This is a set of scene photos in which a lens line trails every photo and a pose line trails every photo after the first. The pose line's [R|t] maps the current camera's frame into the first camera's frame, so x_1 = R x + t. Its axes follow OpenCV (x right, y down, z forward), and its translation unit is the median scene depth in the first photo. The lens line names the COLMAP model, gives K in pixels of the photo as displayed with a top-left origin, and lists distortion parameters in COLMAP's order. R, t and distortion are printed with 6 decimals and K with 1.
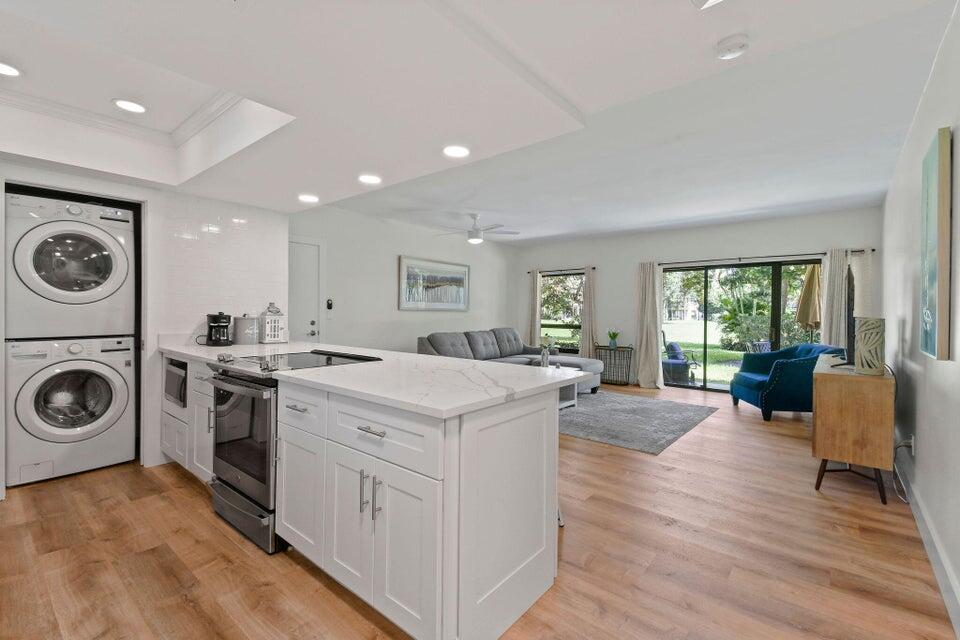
lens RADIAL K [[419.9, 0, 487.2], [0, 419.9, 316.0], [0, 0, 1]] dist [0.061995, -0.028530]
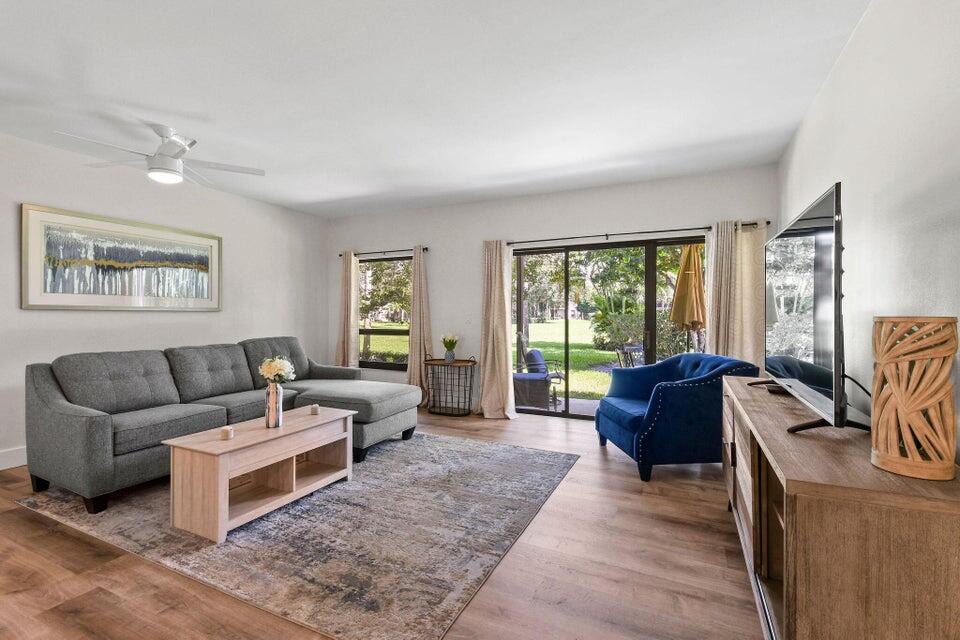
lens RADIAL K [[419.9, 0, 487.2], [0, 419.9, 316.0], [0, 0, 1]] dist [0.061995, -0.028530]
pose [[0.969668, -0.010517, 0.244200, 0.204552], [0.010941, 0.999940, -0.000378, 0.000100], [-0.244181, 0.003038, 0.969725, 0.333936]]
